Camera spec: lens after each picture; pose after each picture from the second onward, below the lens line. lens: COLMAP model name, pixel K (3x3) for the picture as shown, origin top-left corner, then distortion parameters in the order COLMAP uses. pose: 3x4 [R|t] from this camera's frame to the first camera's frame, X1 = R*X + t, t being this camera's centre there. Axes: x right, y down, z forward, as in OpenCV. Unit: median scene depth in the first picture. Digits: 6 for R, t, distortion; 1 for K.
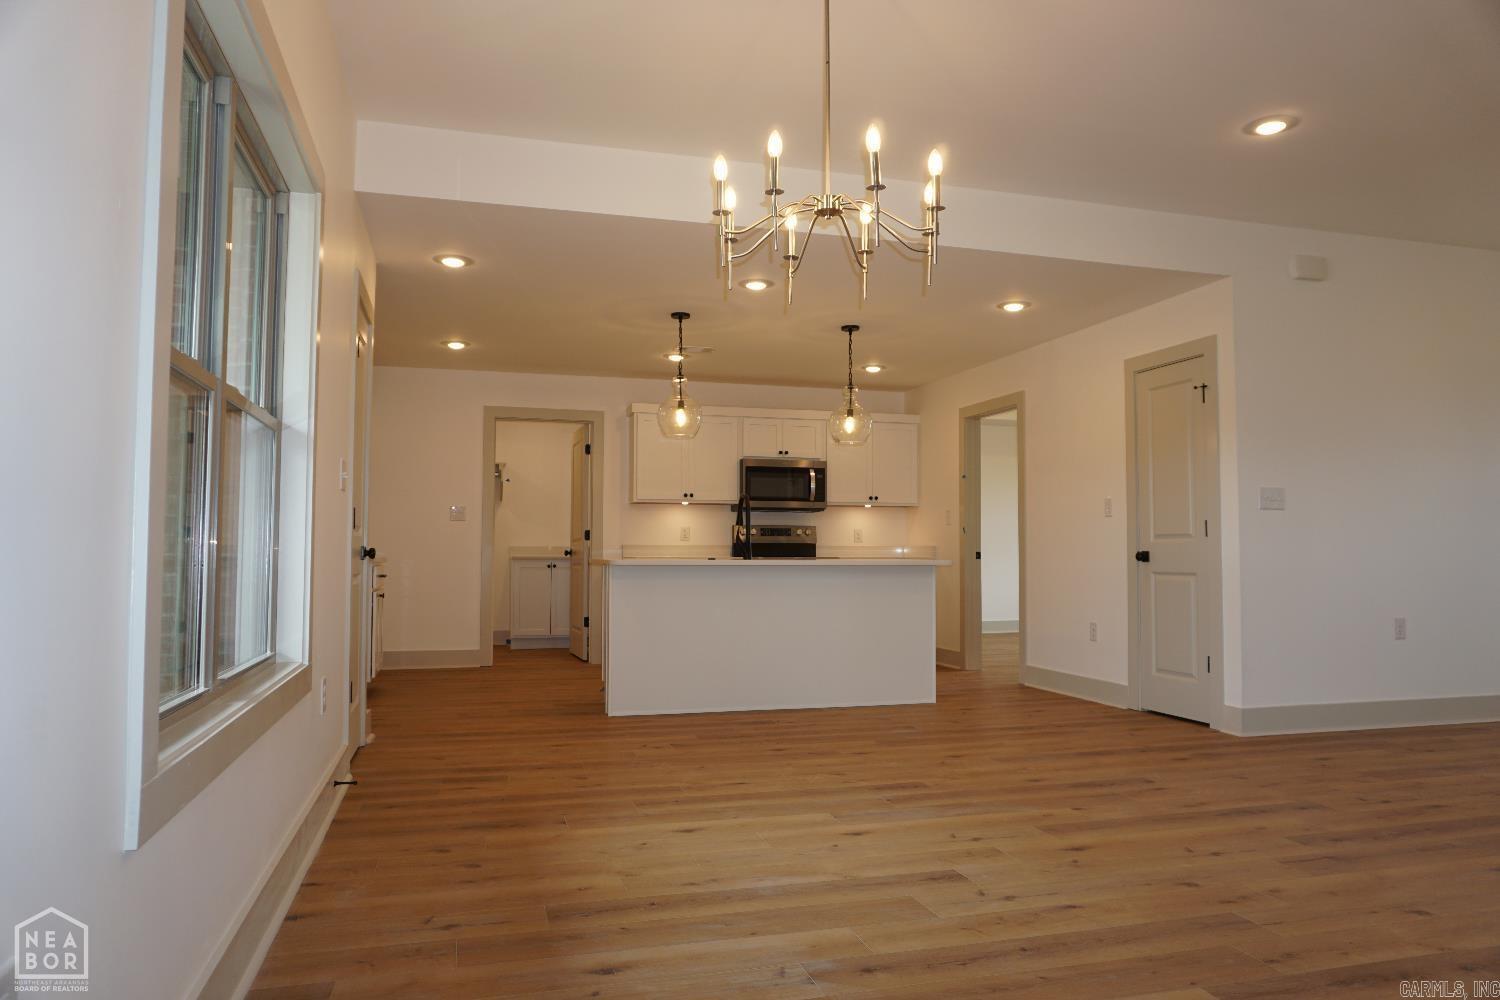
lens RADIAL K [[1011.7, 0, 752.2], [0, 1011.7, 490.7], [0, 0, 1]] dist [-0.055339, 0.051882]
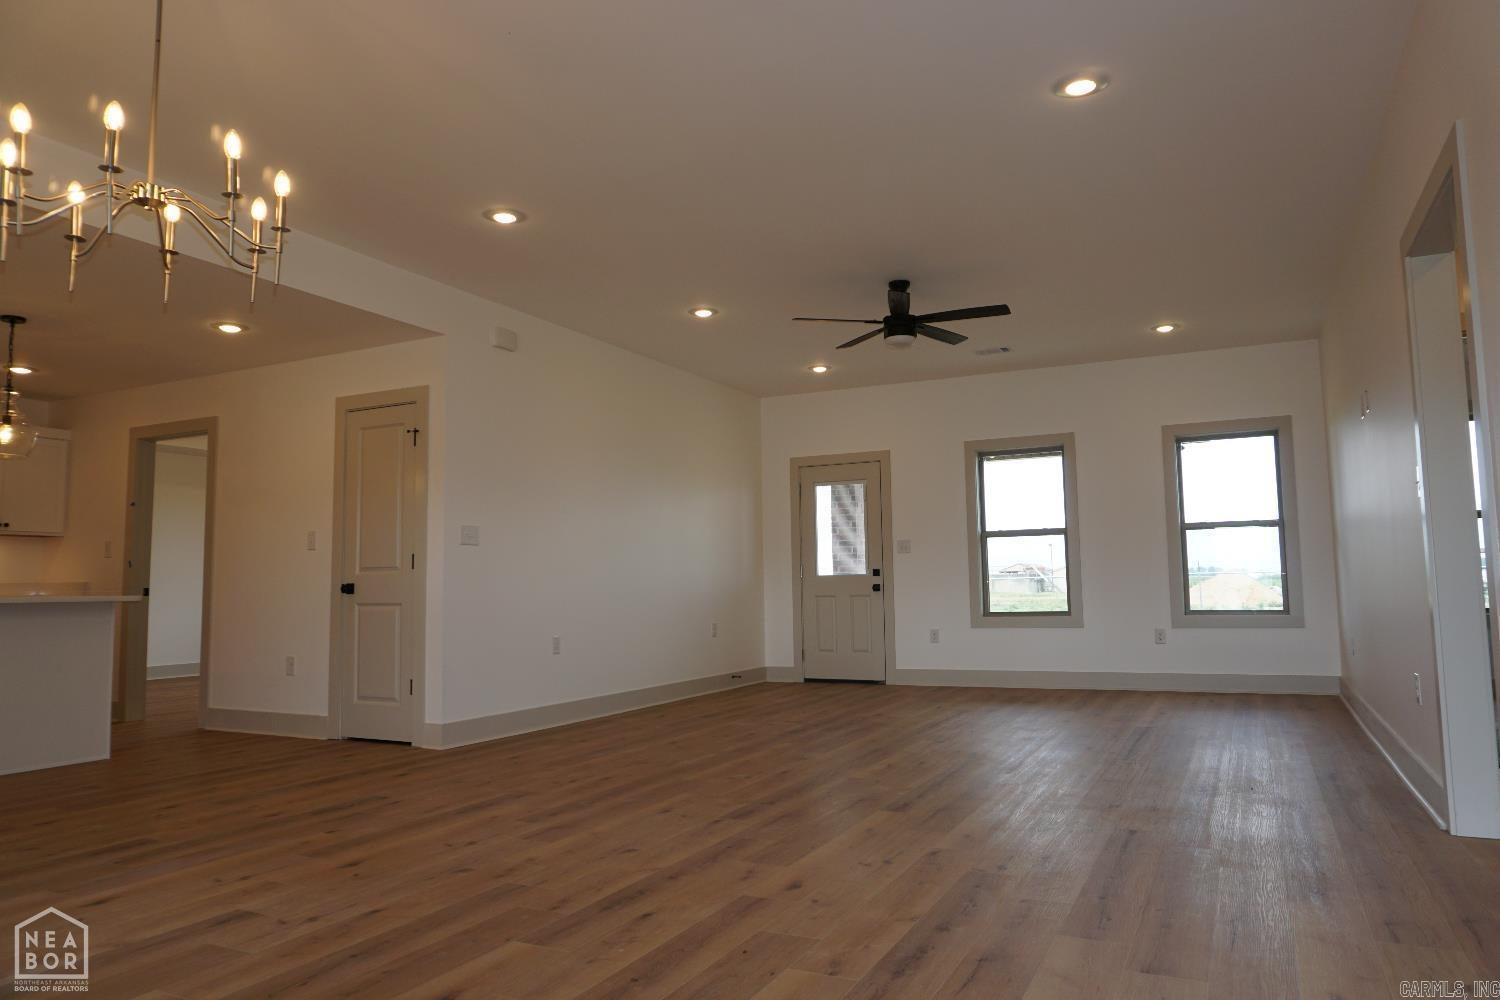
lens RADIAL K [[1011.7, 0, 752.2], [0, 1011.7, 490.7], [0, 0, 1]] dist [-0.055339, 0.051882]
pose [[0.671366, 0.057576, 0.738886, -0.148085], [-0.027040, 0.998217, -0.053214, 0.012561], [-0.740632, 0.015746, 0.671726, -0.005865]]
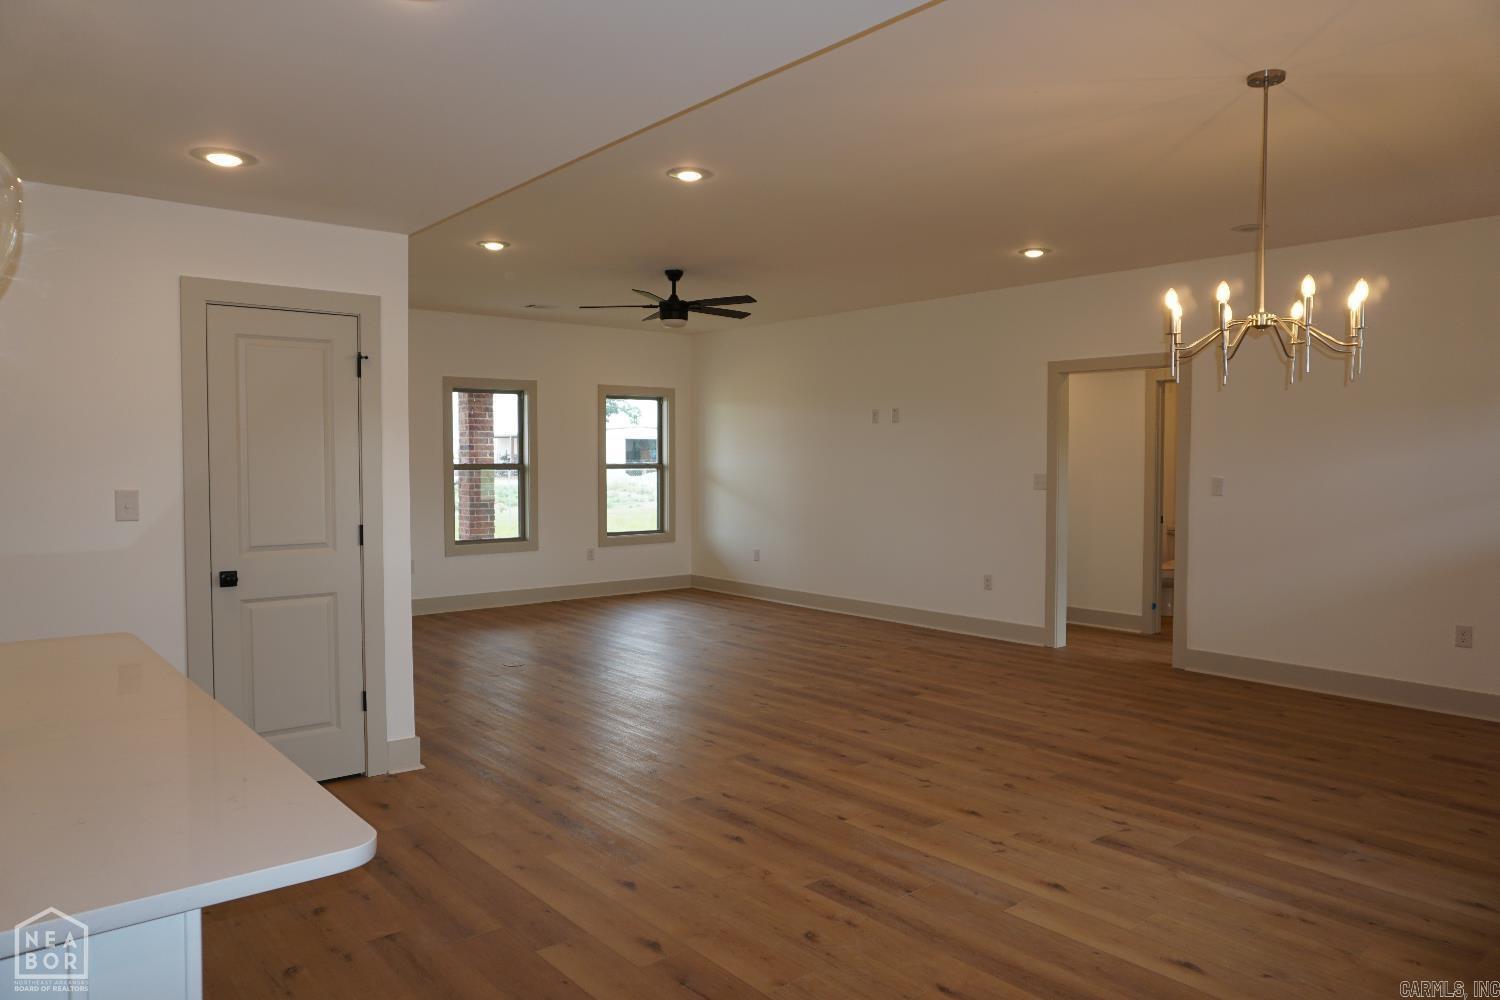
lens RADIAL K [[1011.7, 0, 752.2], [0, 1011.7, 490.7], [0, 0, 1]] dist [-0.055339, 0.051882]
pose [[-0.411395, -0.032778, 0.910868, -0.561141], [-0.056488, 0.998349, 0.010413, -0.033593], [-0.909705, -0.047169, -0.412567, 1.448983]]
